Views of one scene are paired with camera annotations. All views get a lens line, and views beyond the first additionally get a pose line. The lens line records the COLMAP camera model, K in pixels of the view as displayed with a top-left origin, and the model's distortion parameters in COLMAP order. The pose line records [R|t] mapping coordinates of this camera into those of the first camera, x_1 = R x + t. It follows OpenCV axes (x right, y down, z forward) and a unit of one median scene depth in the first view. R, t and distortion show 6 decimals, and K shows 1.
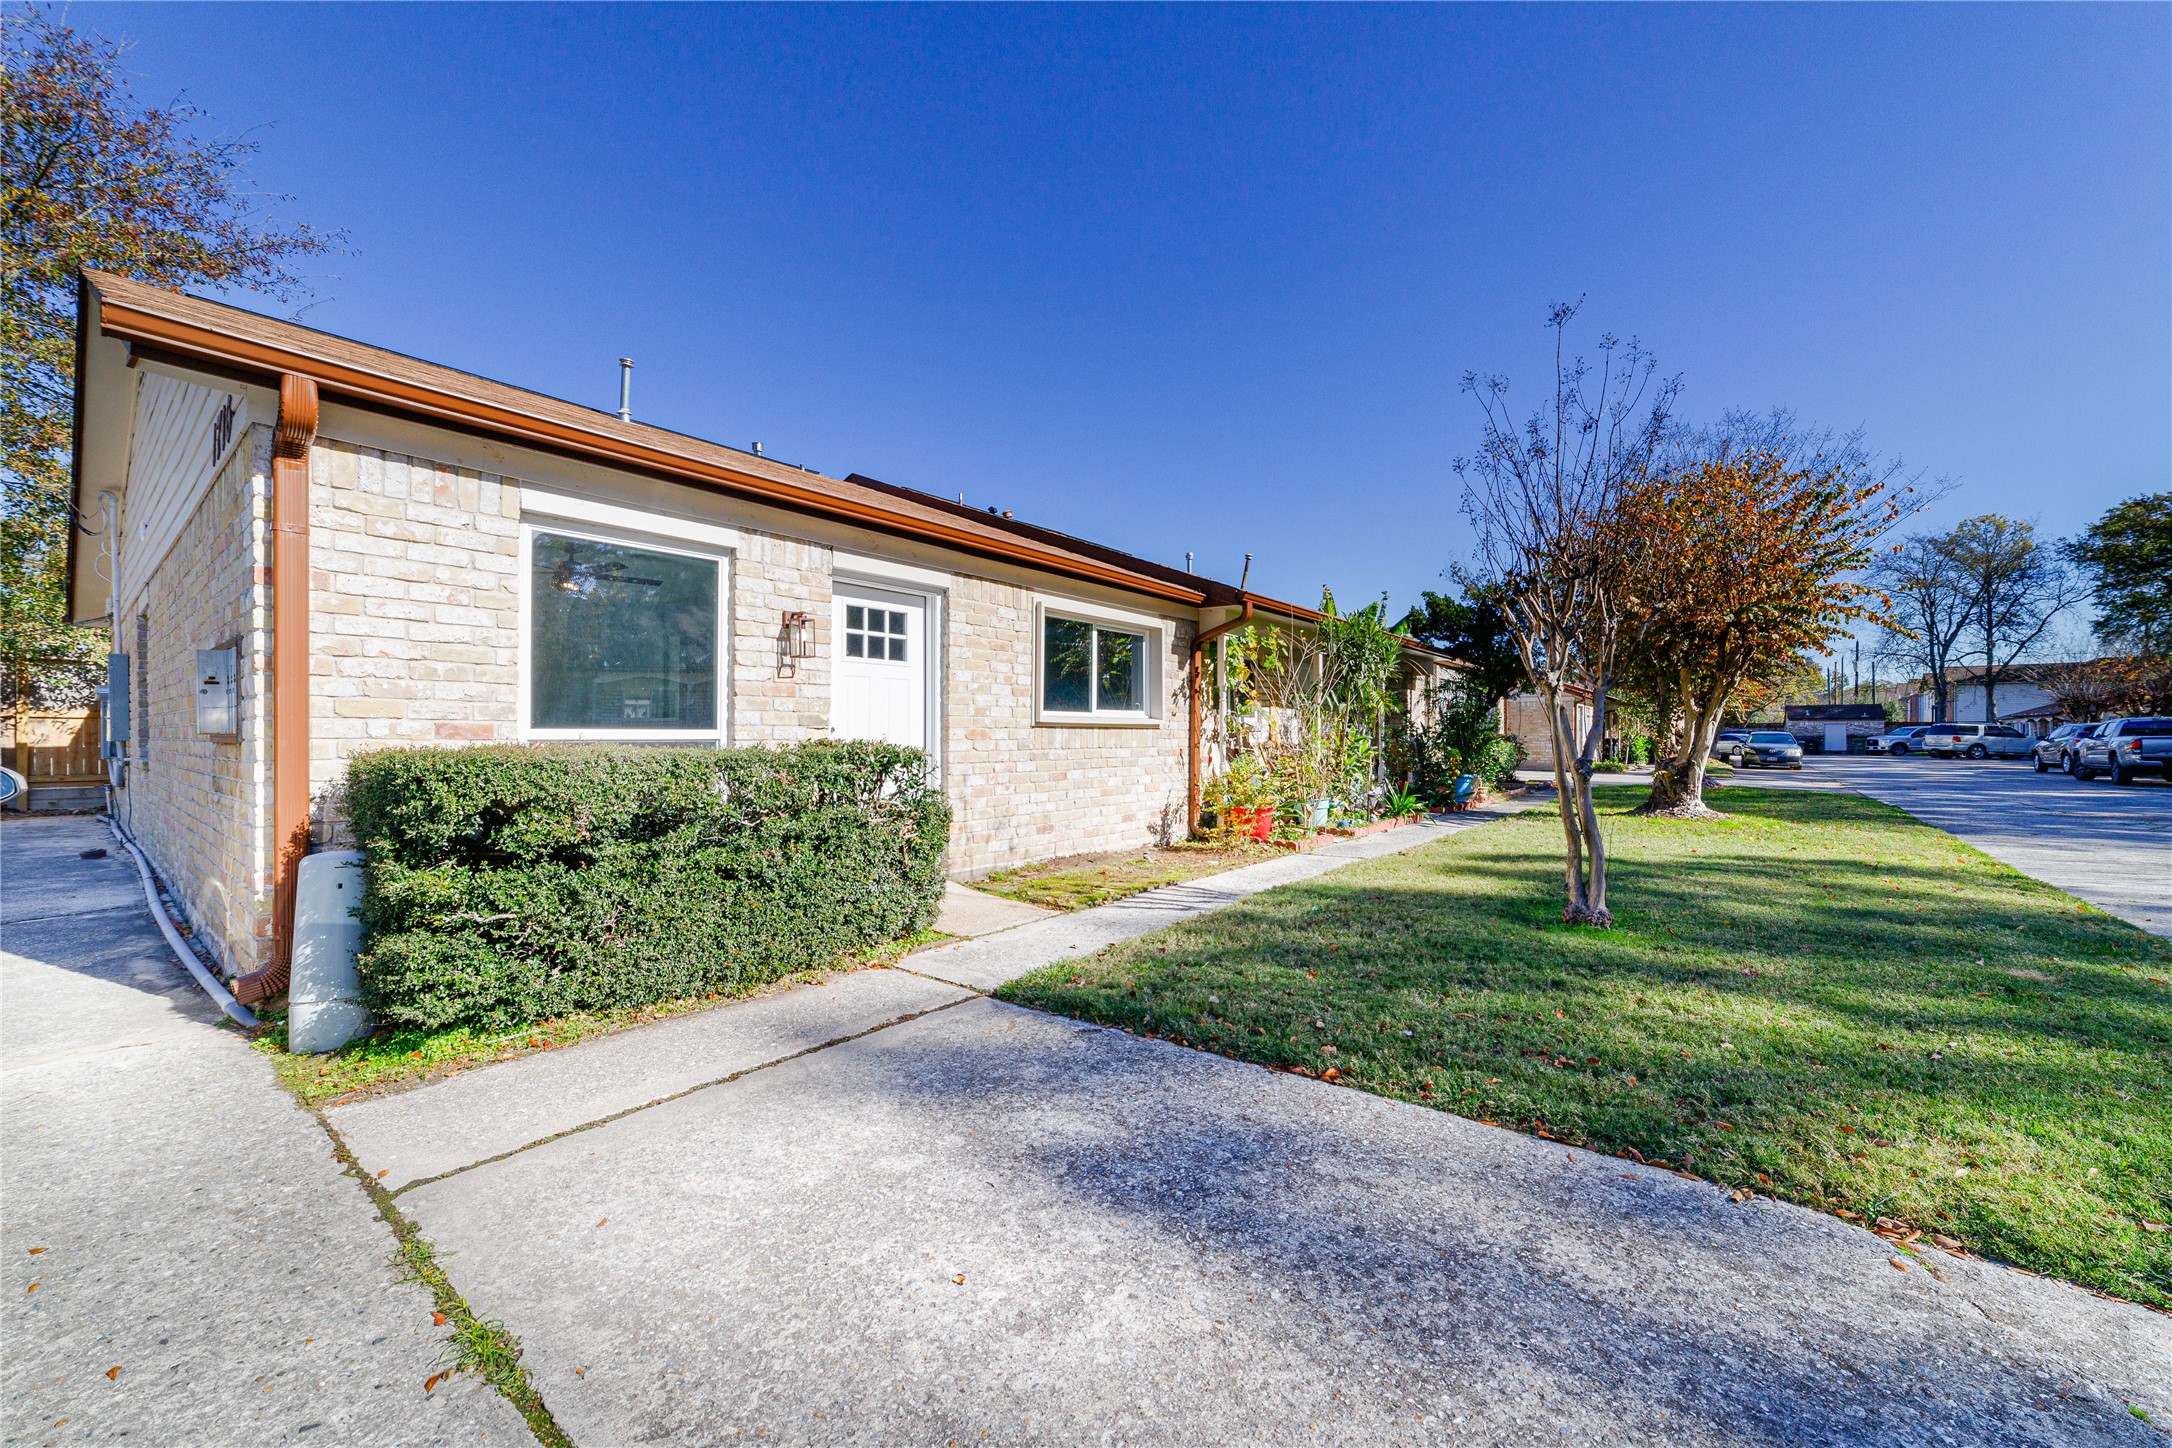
lens RADIAL K [[837.5, 0, 1086.5], [0, 837.5, 729.8], [0, 0, 1]] dist [-0.000171, 0.001146]
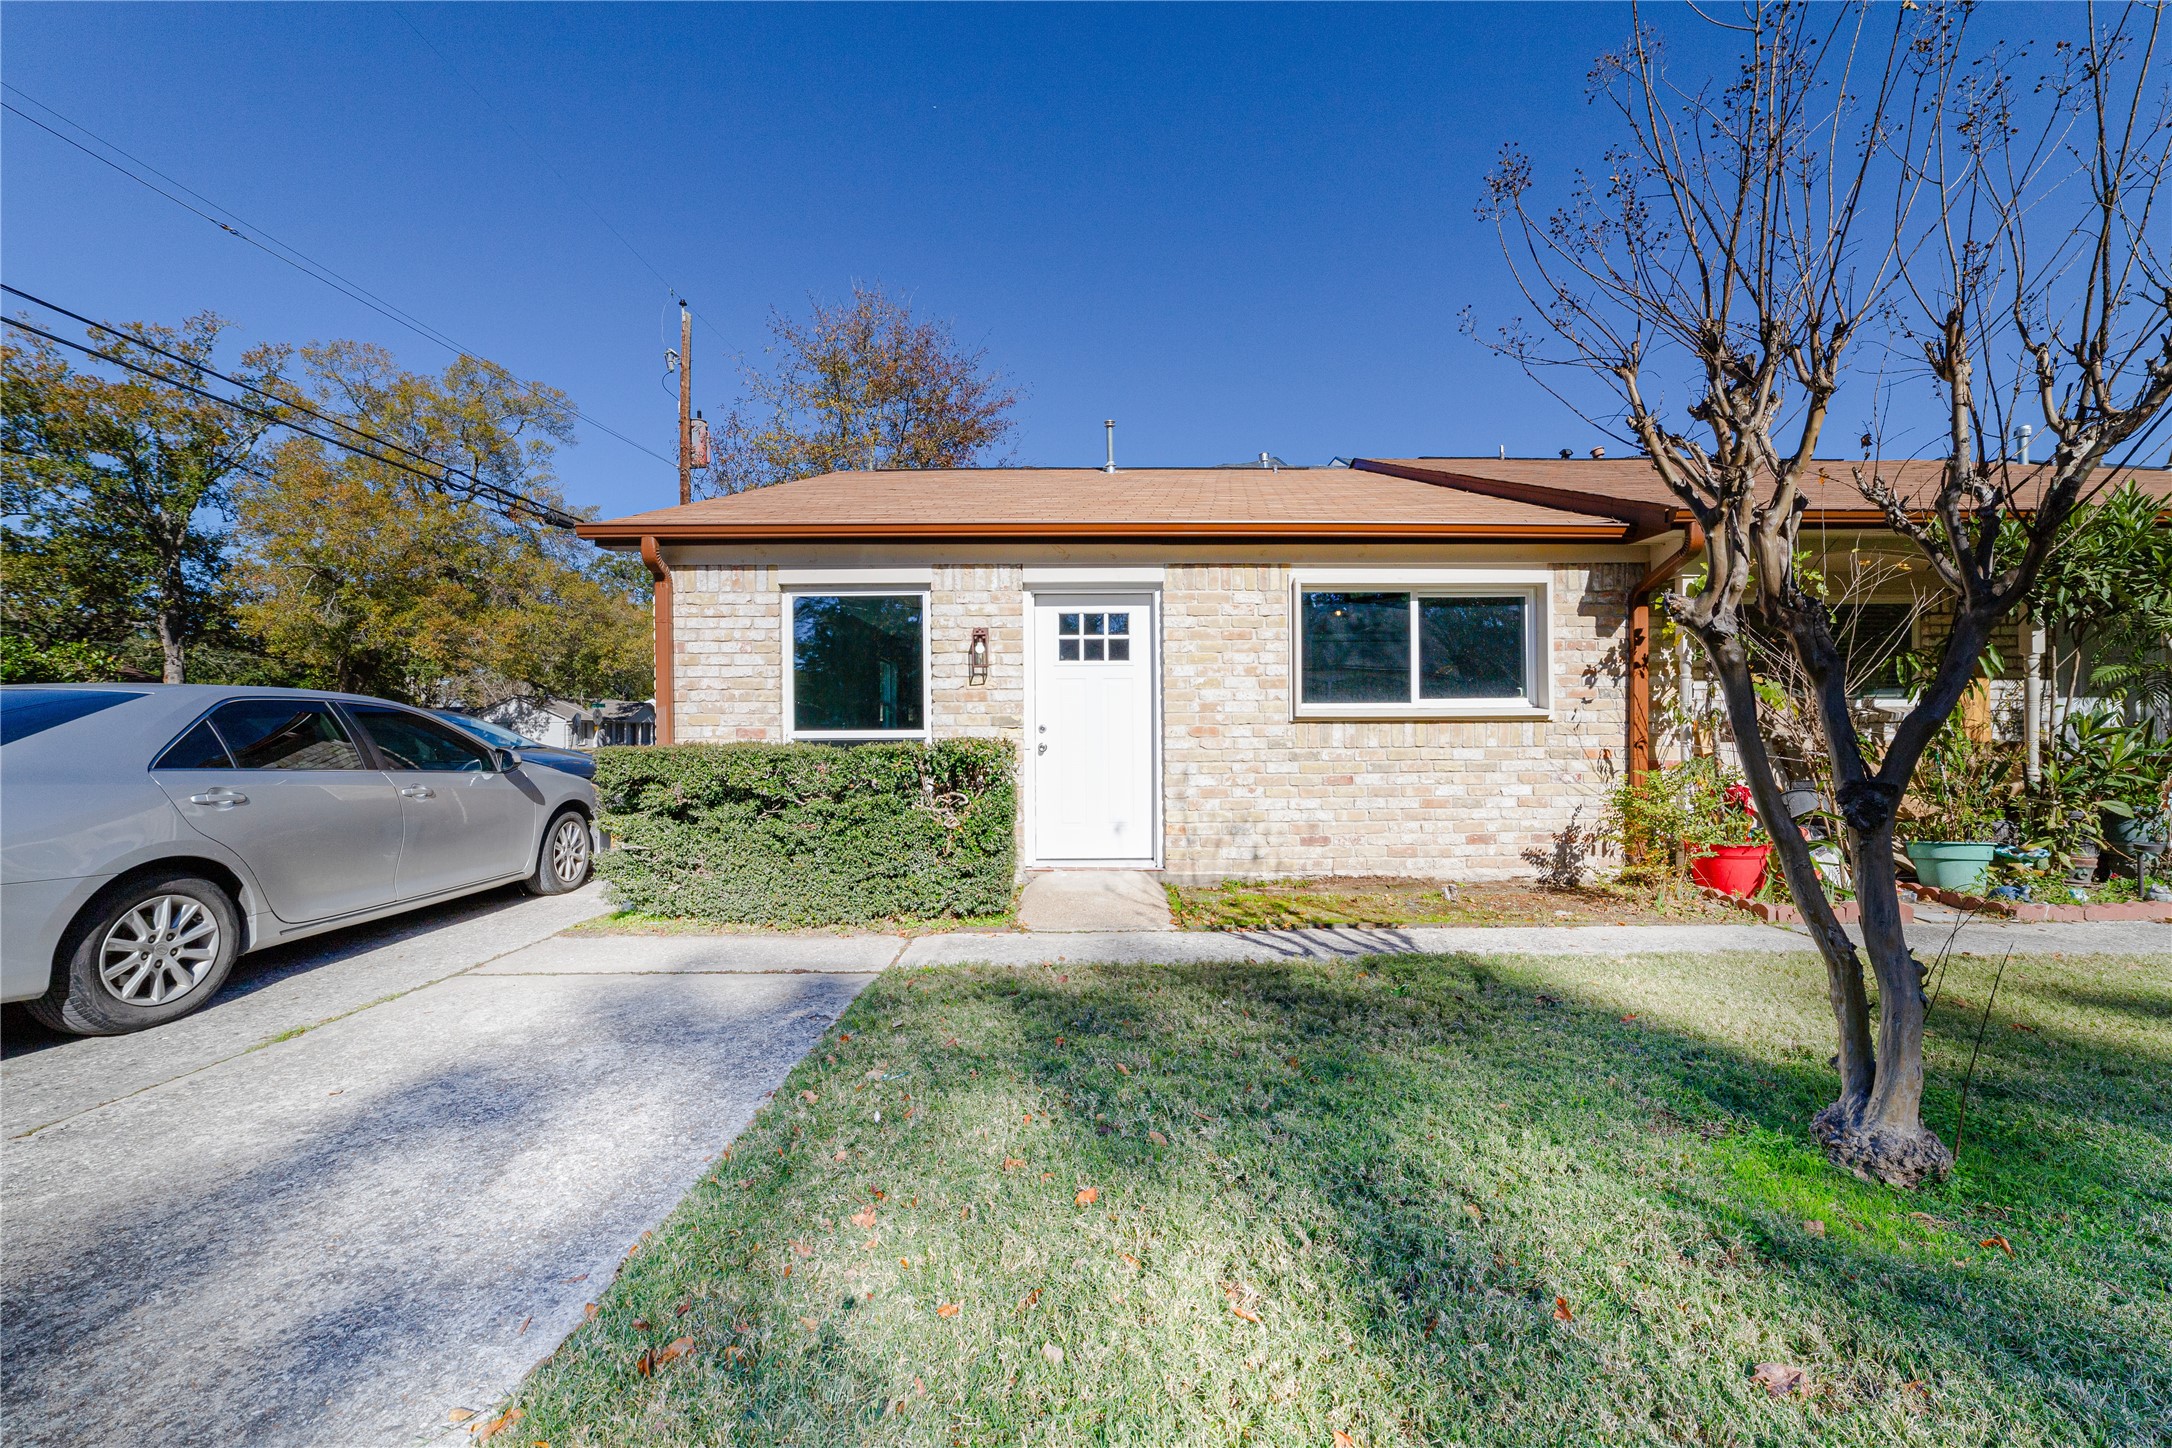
lens RADIAL K [[837.5, 0, 1082.6], [0, 837.5, 732.4], [0, 0, 1]] dist [-0.000171, 0.001146]
pose [[0.624986, -0.002570, -0.780632, 0.532403], [0.011586, 0.999915, 0.005985, -0.000918], [0.780550, -0.012785, 0.624962, 0.309635]]
